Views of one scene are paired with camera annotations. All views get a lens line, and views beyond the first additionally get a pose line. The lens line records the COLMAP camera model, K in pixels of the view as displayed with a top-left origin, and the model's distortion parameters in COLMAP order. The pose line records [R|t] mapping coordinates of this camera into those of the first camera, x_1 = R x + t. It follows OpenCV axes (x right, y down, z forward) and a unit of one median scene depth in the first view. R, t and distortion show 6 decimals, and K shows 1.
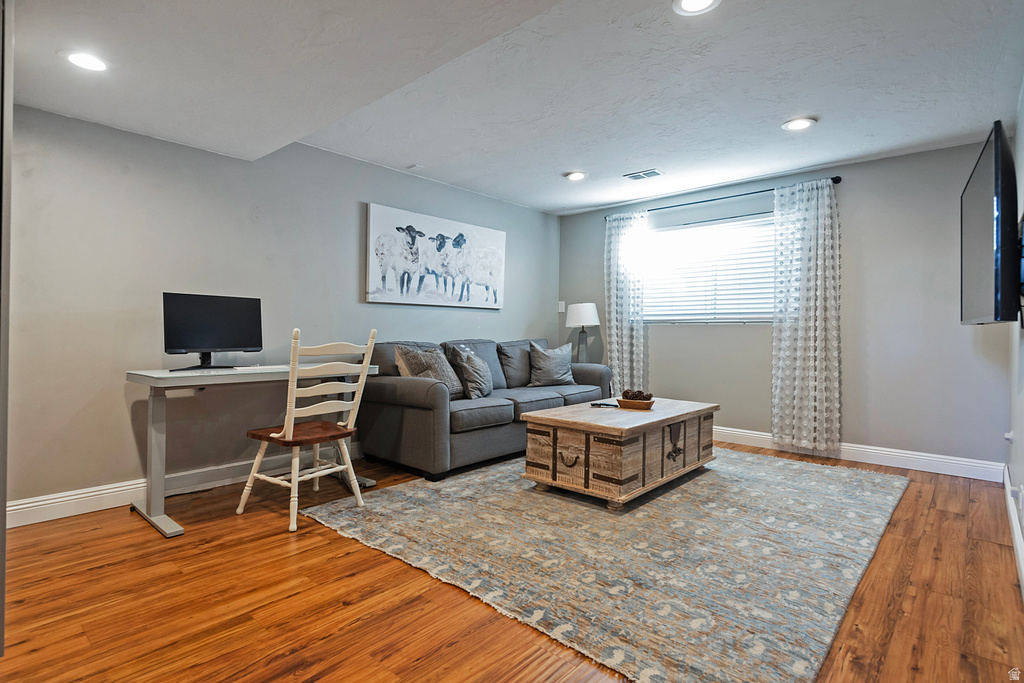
lens RADIAL K [[518.2, 0, 512.3], [0, 518.2, 328.9], [0, 0, 1]] dist [0.001136, -0.000159]
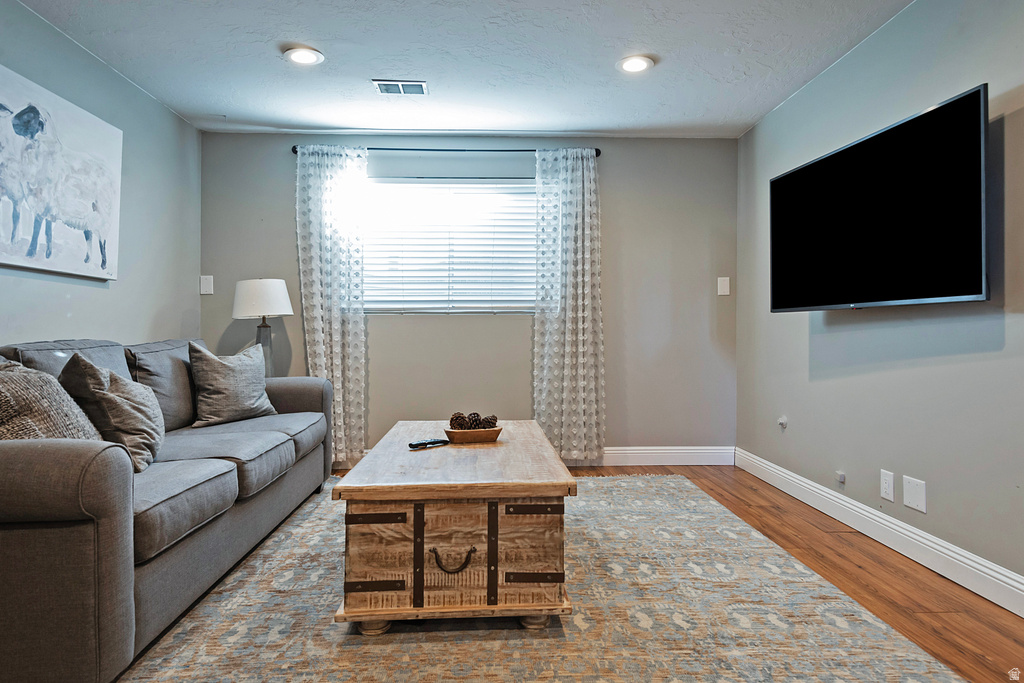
lens RADIAL K [[591.3, 0, 512.3], [0, 591.3, 330.4], [0, 0, 1]] dist [0.046865, -0.031117]
pose [[0.711830, -0.005037, 0.702334, -0.204282], [0.004697, 0.999986, 0.002410, 0.014593], [-0.702336, 0.001584, 0.711844, 0.398154]]
